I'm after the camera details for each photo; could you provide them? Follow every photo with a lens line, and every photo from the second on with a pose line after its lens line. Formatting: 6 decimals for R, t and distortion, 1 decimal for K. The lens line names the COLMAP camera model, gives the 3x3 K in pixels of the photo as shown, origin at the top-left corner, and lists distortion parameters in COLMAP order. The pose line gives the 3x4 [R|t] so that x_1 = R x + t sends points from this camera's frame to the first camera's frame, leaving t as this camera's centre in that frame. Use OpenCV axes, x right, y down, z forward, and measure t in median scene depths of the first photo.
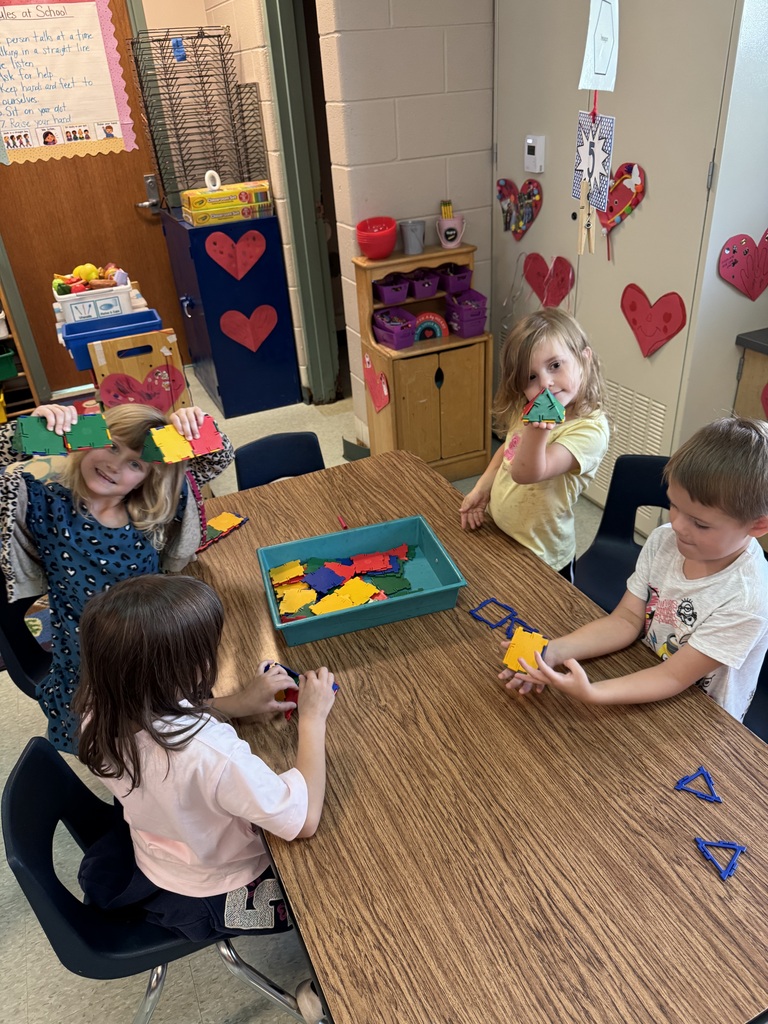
lens RADIAL K [[719.9, 0, 380.2], [0, 719.9, 516.3], [0, 0, 1]] dist [-0.034914, 0.004197]
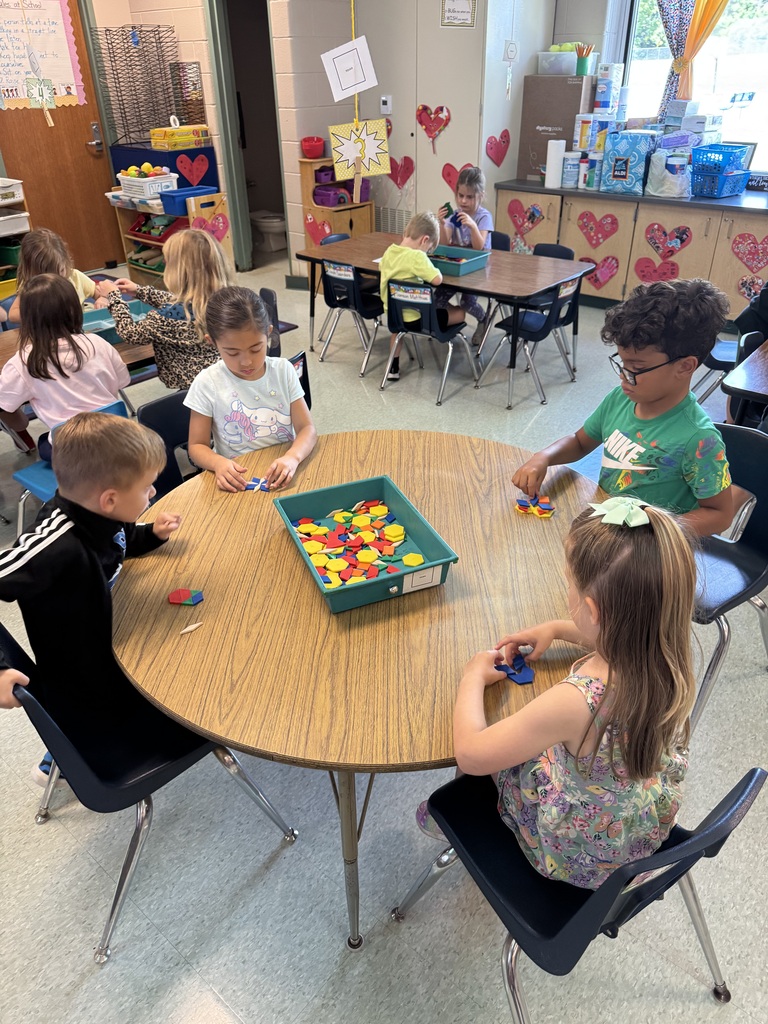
lens RADIAL K [[701.8, 0, 364.7], [0, 701.8, 508.5], [0, 0, 1]] dist [-0.020574, -0.003380]
pose [[0.913631, -0.173579, 0.367627, -0.568610], [0.173817, 0.984233, 0.032744, 0.403487], [-0.367514, 0.033984, 0.929397, -0.574505]]
